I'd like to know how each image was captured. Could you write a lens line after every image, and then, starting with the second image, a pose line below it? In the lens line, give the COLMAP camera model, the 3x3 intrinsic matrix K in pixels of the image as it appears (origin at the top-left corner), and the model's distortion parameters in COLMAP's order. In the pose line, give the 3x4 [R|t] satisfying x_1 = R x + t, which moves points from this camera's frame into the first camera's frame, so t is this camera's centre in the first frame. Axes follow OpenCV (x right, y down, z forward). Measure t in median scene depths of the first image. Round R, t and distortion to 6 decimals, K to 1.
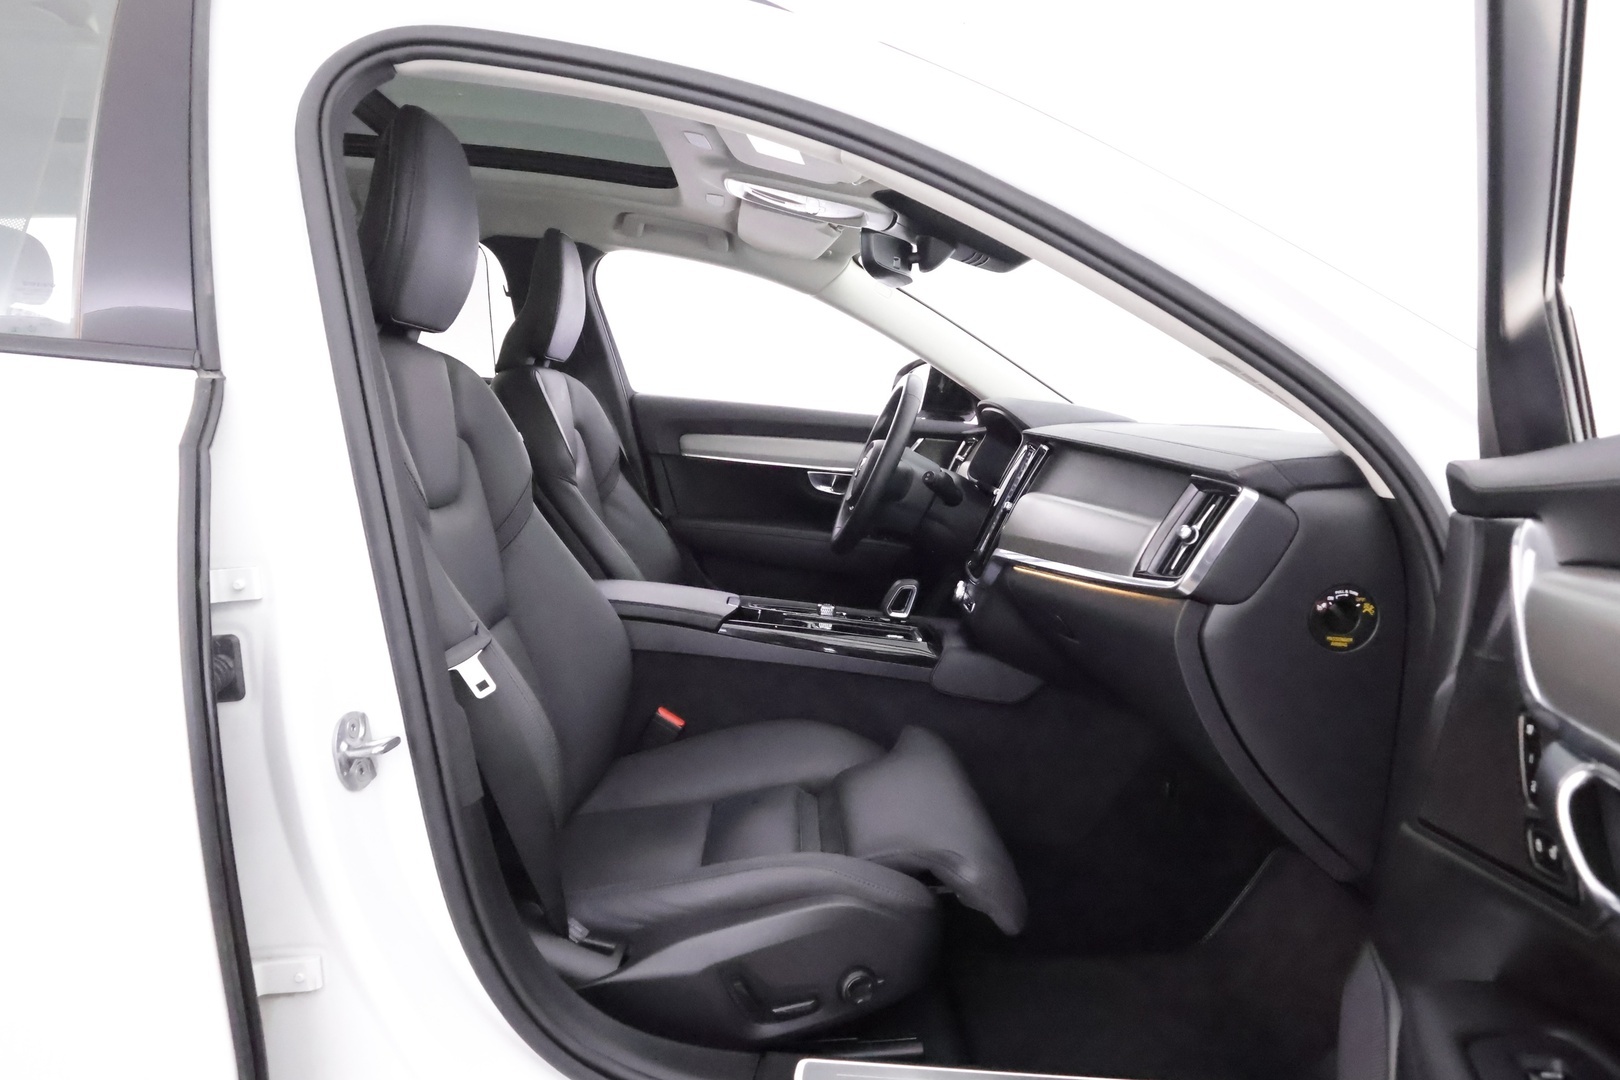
lens RADIAL K [[1028.8, 0, 805.2], [0, 1028.8, 541.1], [0, 0, 1]] dist [0.017180, 0.001024]
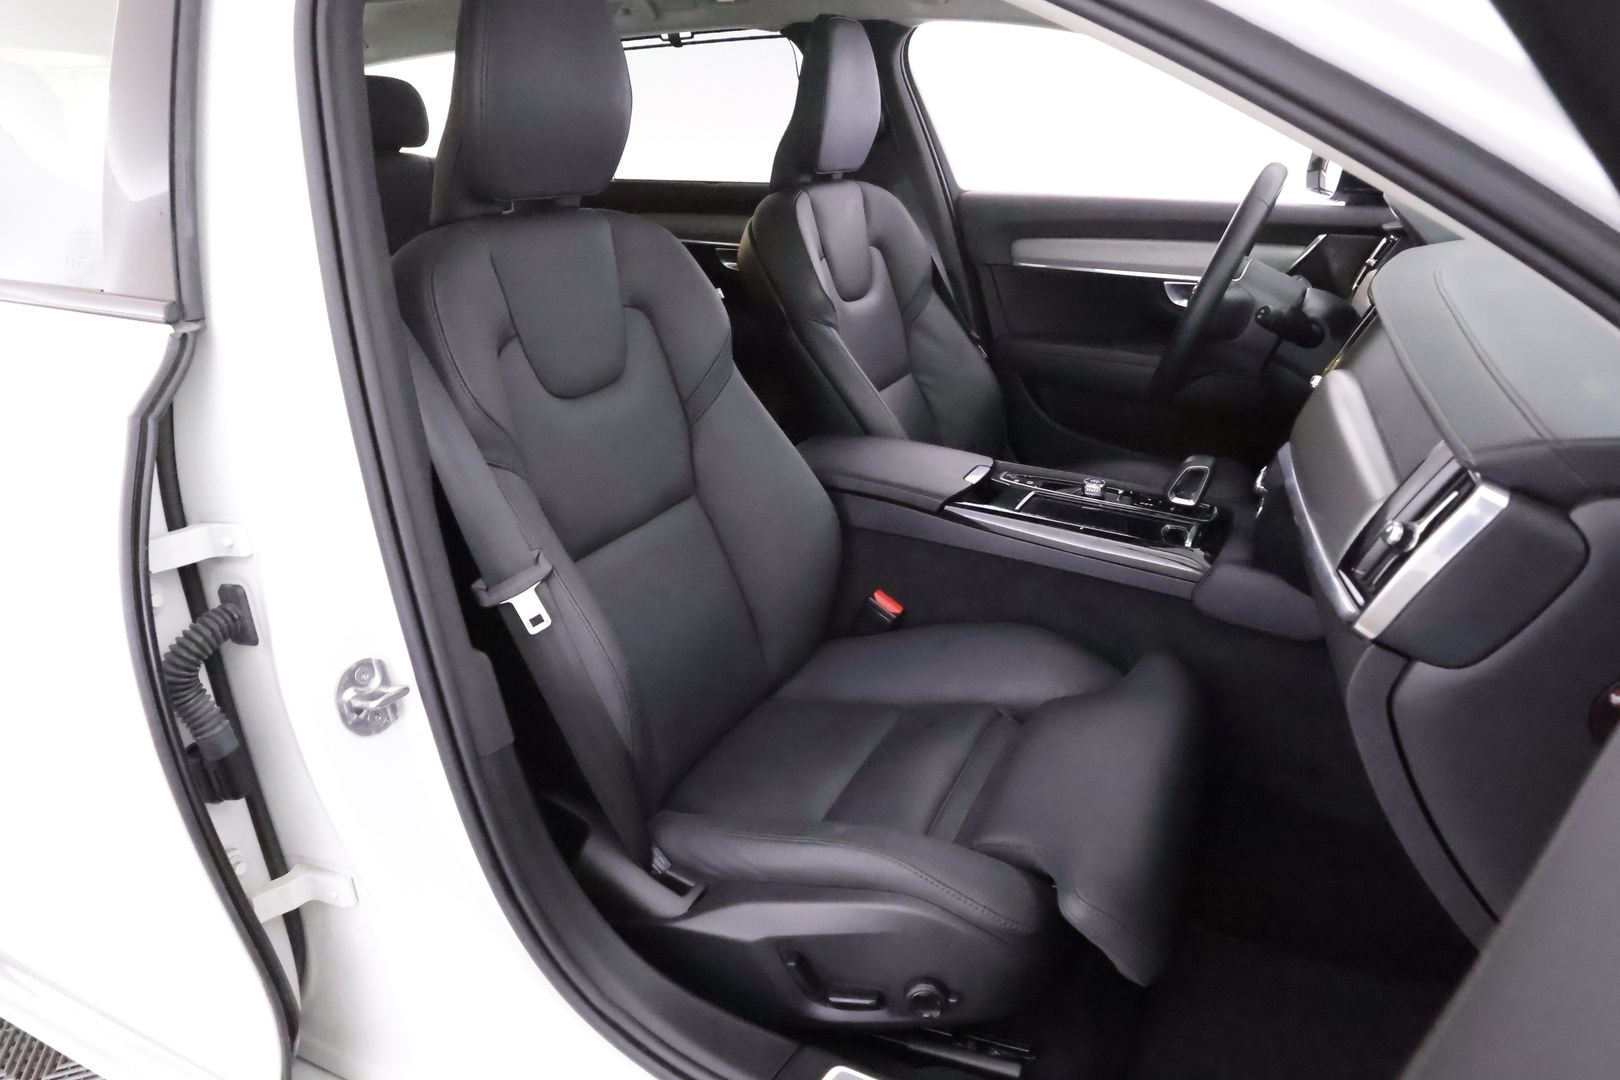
lens RADIAL K [[1028.8, 0, 811.6], [0, 1028.8, 539.5], [0, 0, 1]] dist [0.017180, 0.001024]
pose [[0.889181, 0.093425, -0.447917, 0.312578], [0.014565, 0.972658, 0.231786, -0.140569], [0.457325, -0.212623, 0.863508, 0.291145]]
